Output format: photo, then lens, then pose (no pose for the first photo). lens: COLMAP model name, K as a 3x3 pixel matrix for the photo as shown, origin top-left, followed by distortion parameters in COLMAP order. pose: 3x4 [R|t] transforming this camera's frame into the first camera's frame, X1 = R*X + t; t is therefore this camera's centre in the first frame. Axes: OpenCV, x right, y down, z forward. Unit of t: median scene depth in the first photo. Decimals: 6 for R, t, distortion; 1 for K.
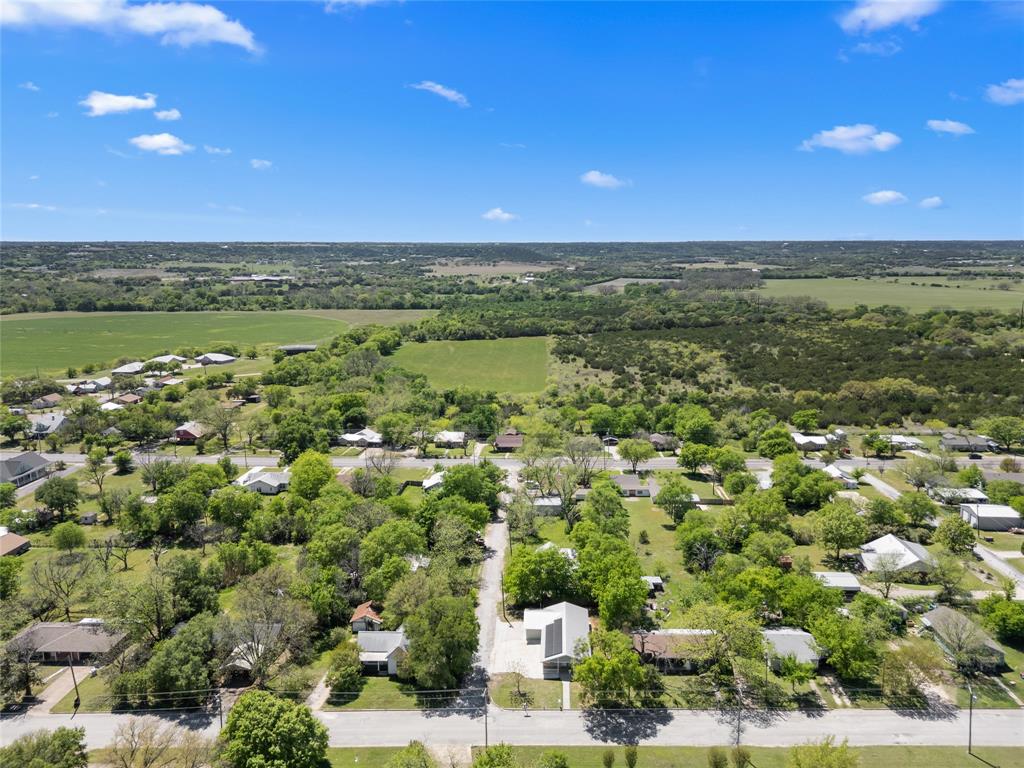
lens RADIAL K [[728.1, 0, 518.7], [0, 728.1, 377.0], [0, 0, 1]] dist [0.076750, -0.081314]
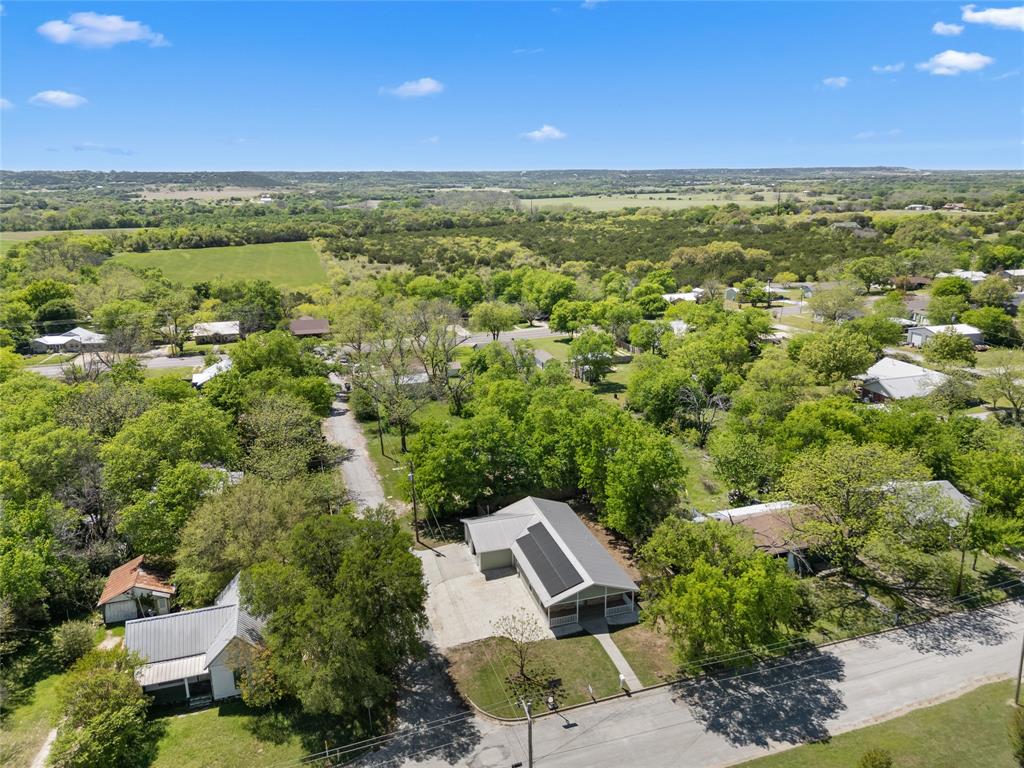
lens RADIAL K [[728.1, 0, 518.7], [0, 728.1, 377.0], [0, 0, 1]] dist [0.076750, -0.081314]
pose [[0.939748, -0.087407, 0.330506, -0.102468], [0.059906, 0.993907, 0.092517, 0.136698], [-0.336579, -0.067144, 0.939258, 0.405358]]
